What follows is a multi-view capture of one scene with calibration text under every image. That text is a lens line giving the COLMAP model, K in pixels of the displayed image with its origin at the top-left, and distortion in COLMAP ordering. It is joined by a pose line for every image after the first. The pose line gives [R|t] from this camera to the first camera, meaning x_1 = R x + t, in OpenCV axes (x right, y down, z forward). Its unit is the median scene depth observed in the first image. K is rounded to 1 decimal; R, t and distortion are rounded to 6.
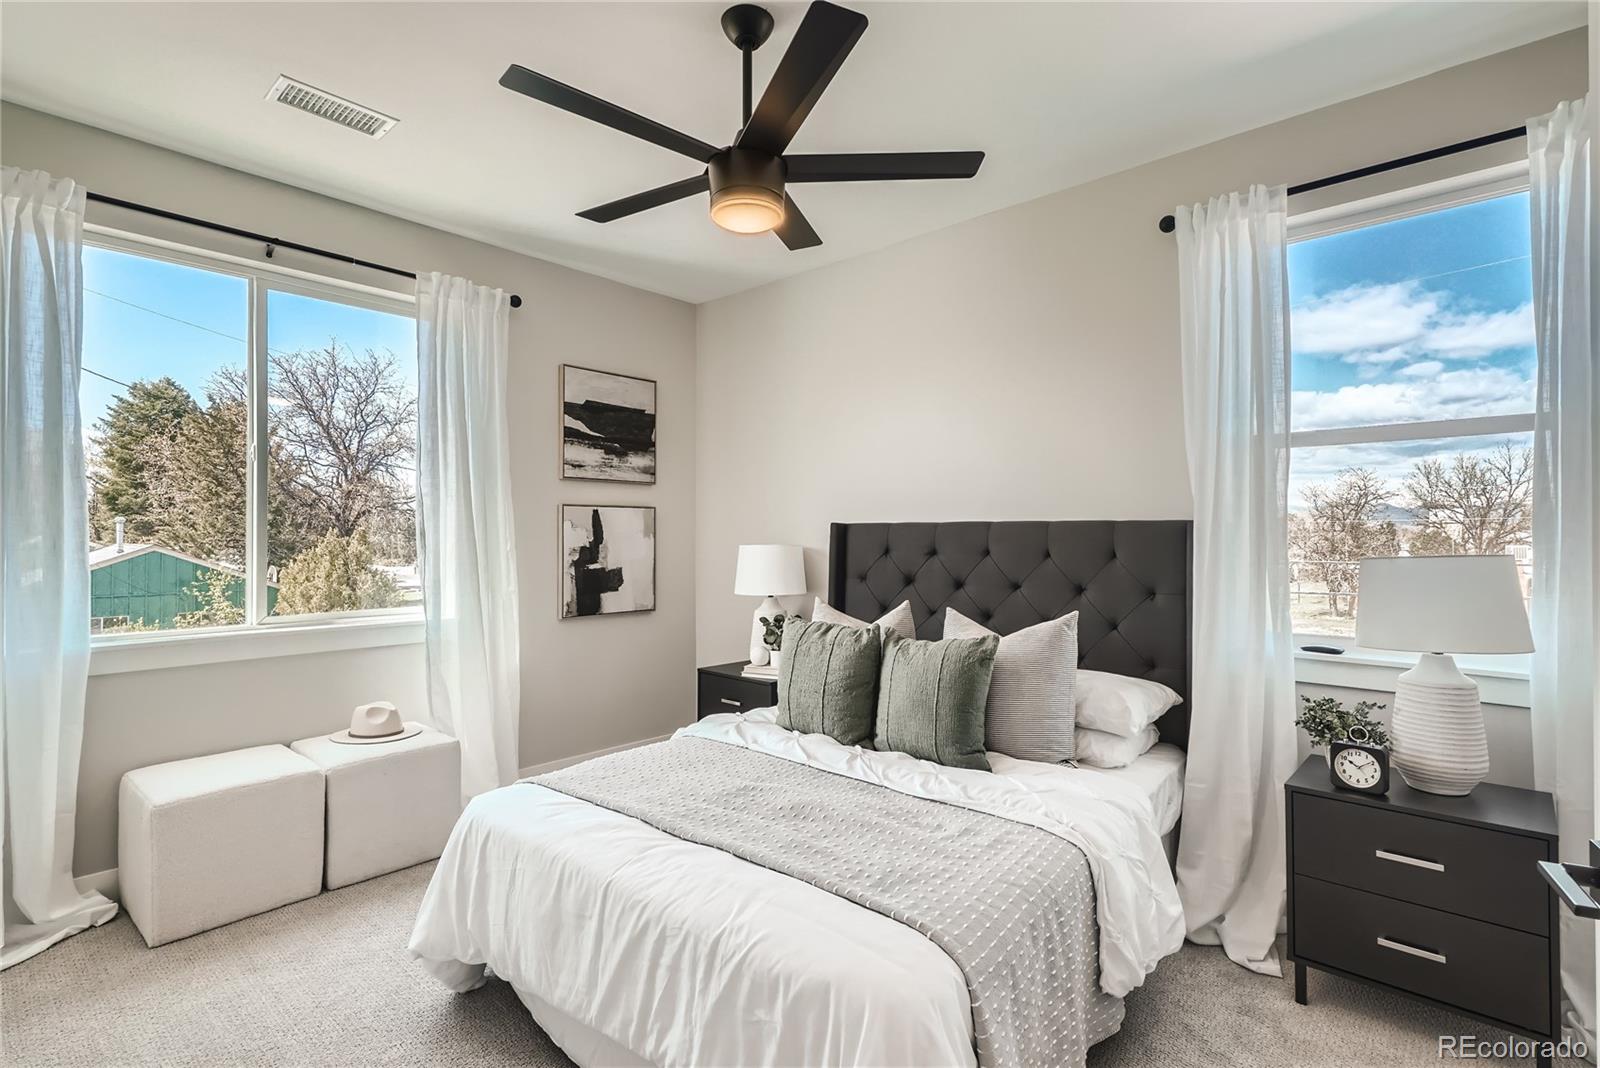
lens RADIAL K [[767.0, 0, 800.2], [0, 767.0, 535.8], [0, 0, 1]] dist [0.011530, -0.003907]
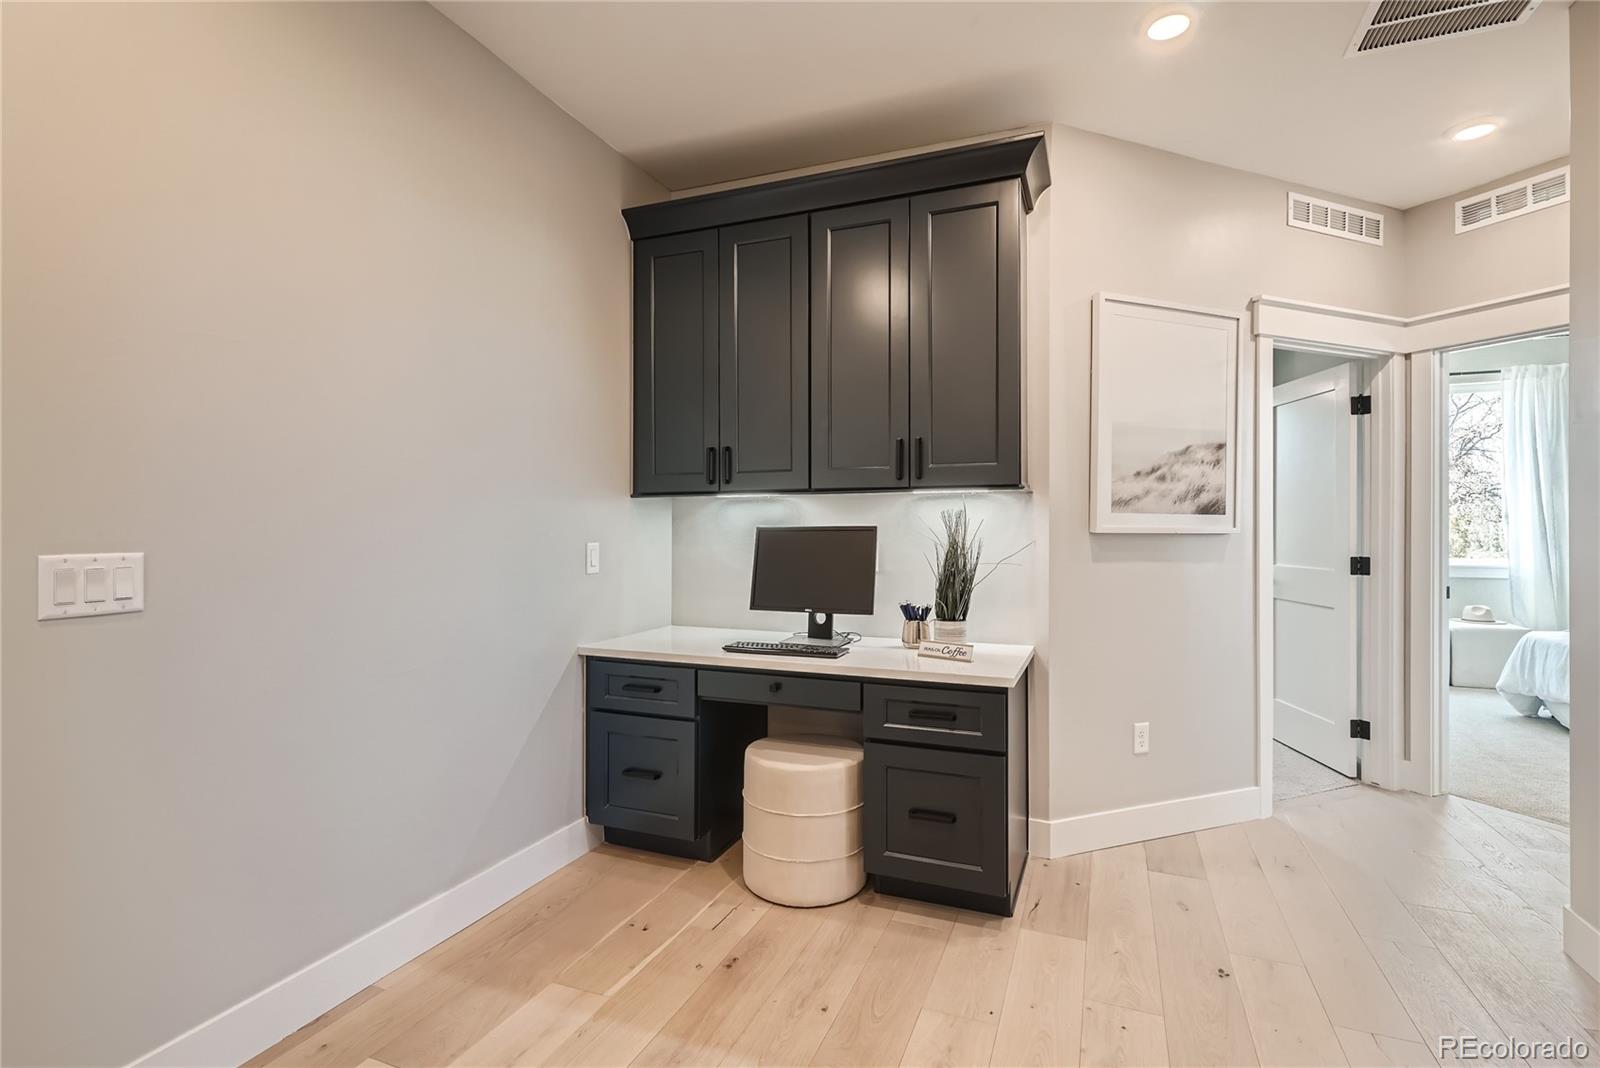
lens RADIAL K [[767.0, 0, 800.0], [0, 767.0, 525.7], [0, 0, 1]] dist [0.011530, -0.003907]
pose [[0.345454, -0.007746, -0.938404, 0.594444], [0.006838, 0.999960, -0.005736, 0.018728], [0.938411, -0.004435, 0.345494, -1.102721]]
